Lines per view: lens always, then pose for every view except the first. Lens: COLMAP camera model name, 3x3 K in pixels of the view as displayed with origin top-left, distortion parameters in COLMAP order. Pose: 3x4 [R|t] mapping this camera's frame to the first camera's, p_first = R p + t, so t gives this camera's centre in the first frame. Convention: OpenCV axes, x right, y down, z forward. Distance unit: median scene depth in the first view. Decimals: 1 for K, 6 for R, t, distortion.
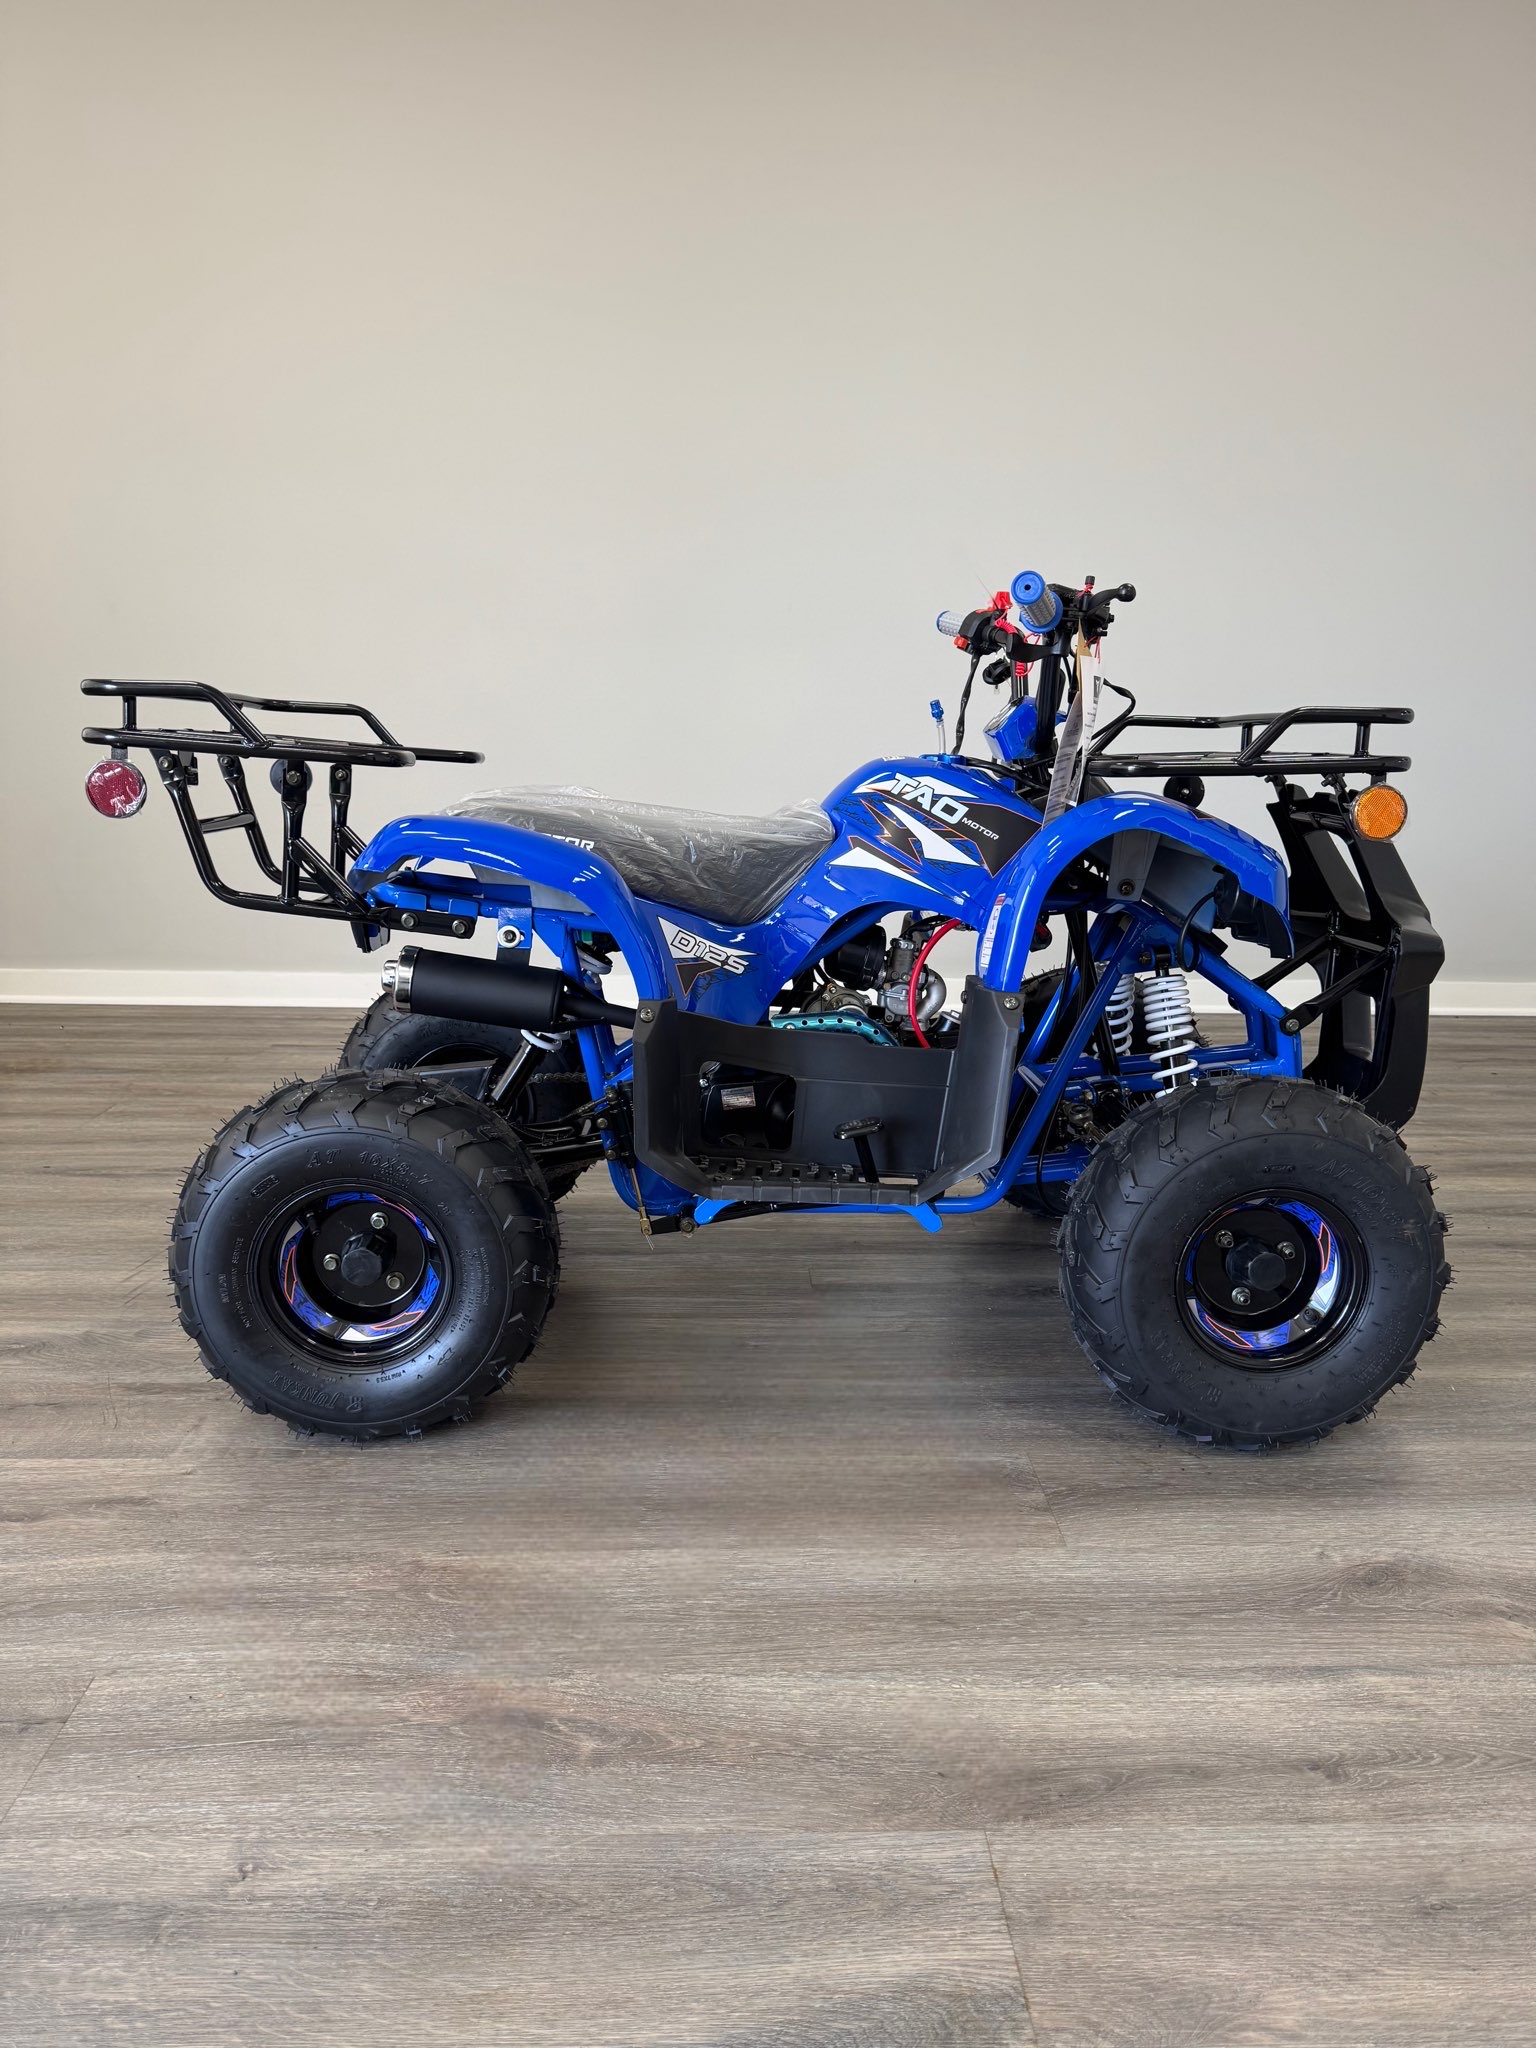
lens RADIAL K [[1441.9, 0, 772.0], [0, 1441.9, 1028.3], [0, 0, 1]] dist [0.002914, -0.009338]
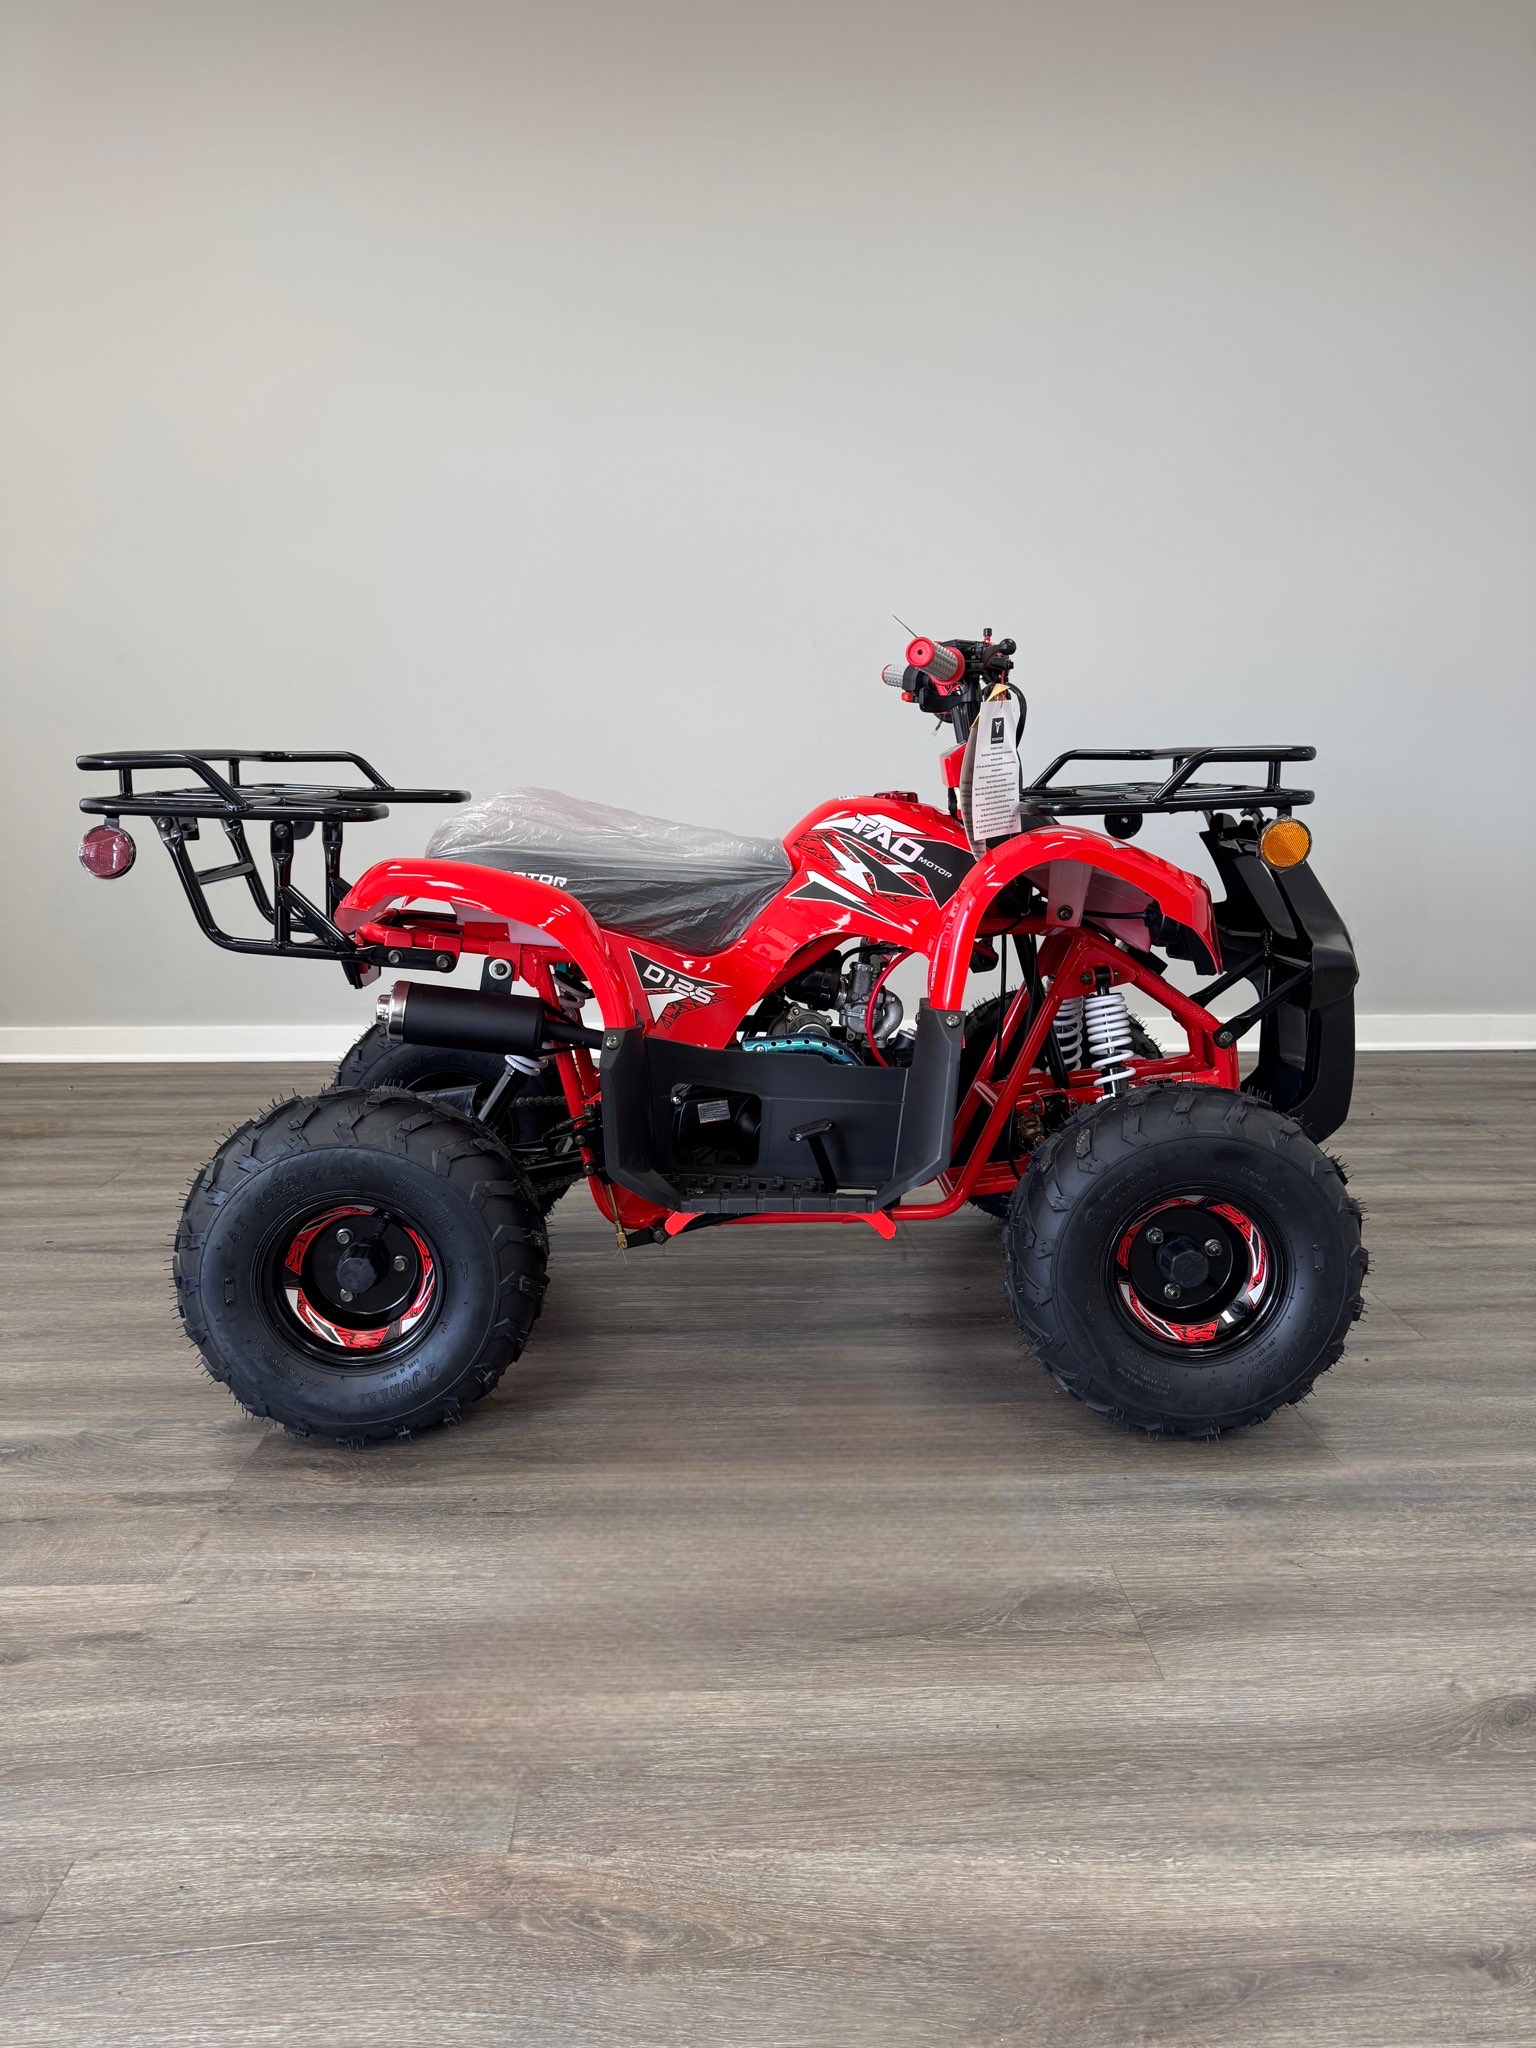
lens RADIAL K [[1441.9, 0, 775.3], [0, 1441.9, 1017.6], [0, 0, 1]] dist [0.002914, -0.009338]
pose [[0.999779, -0.017367, -0.011826, -0.020164], [0.017000, 0.999393, -0.030422, -0.029292], [0.012347, 0.030214, 0.999467, 0.101469]]
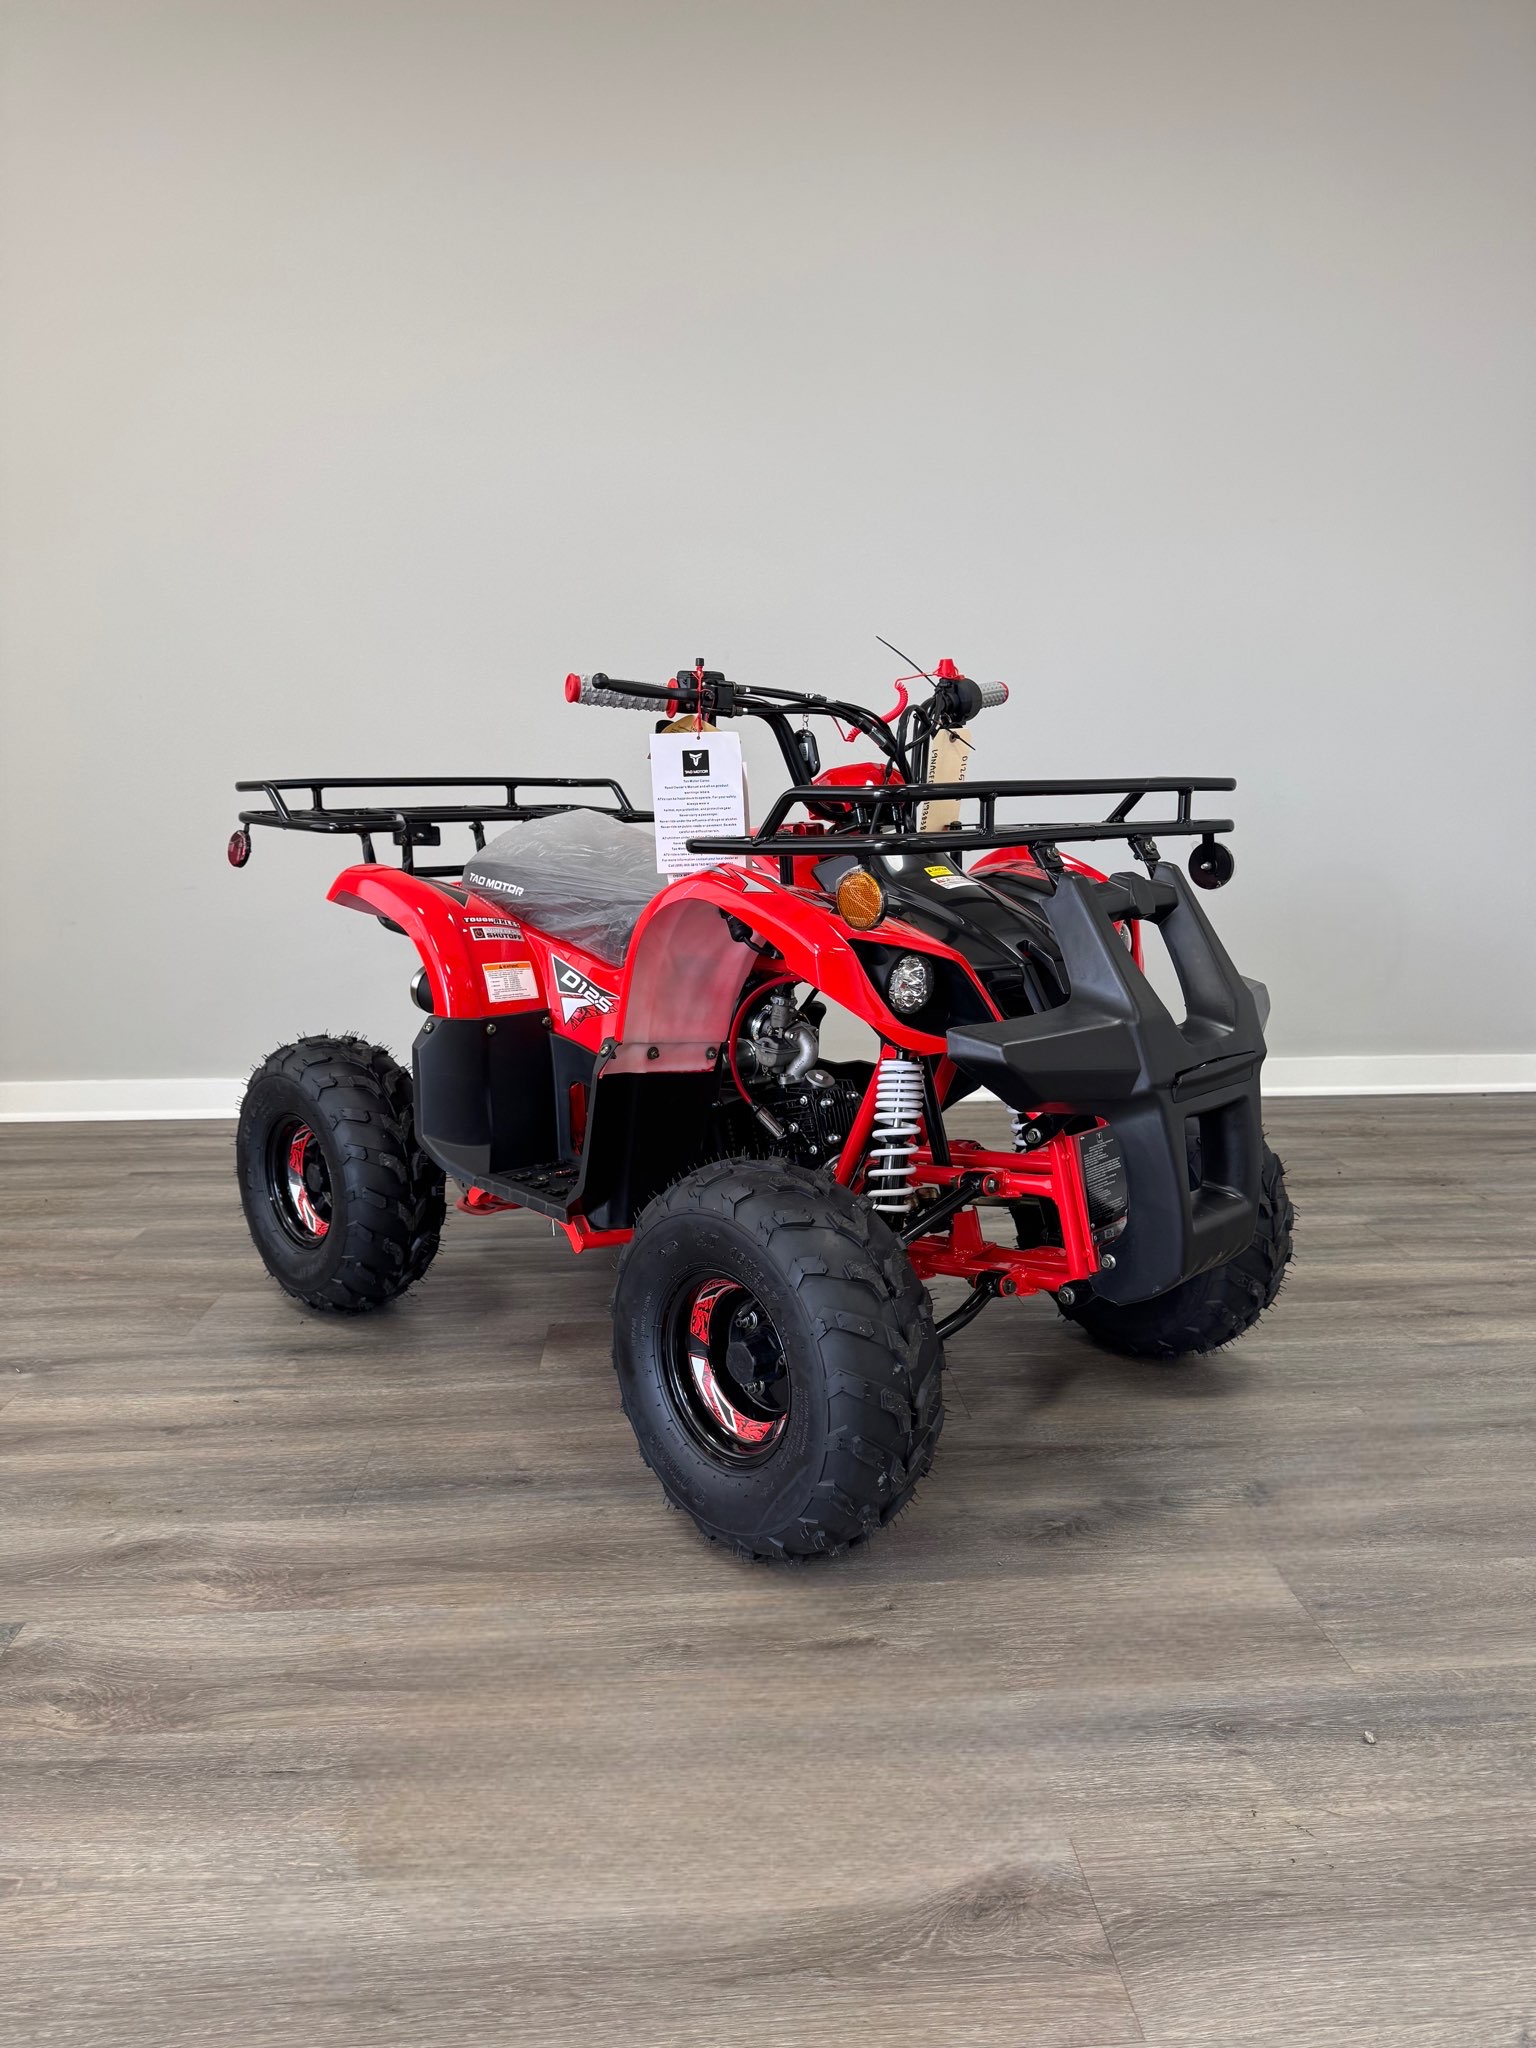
lens RADIAL K [[1441.9, 0, 775.3], [0, 1441.9, 1028.6], [0, 0, 1]] dist [0.002914, -0.009338]
pose [[0.999222, -0.025903, 0.029732, 0.029011], [0.026856, 0.999123, -0.032115, -0.097004], [-0.028874, 0.032889, 0.999042, 0.355648]]
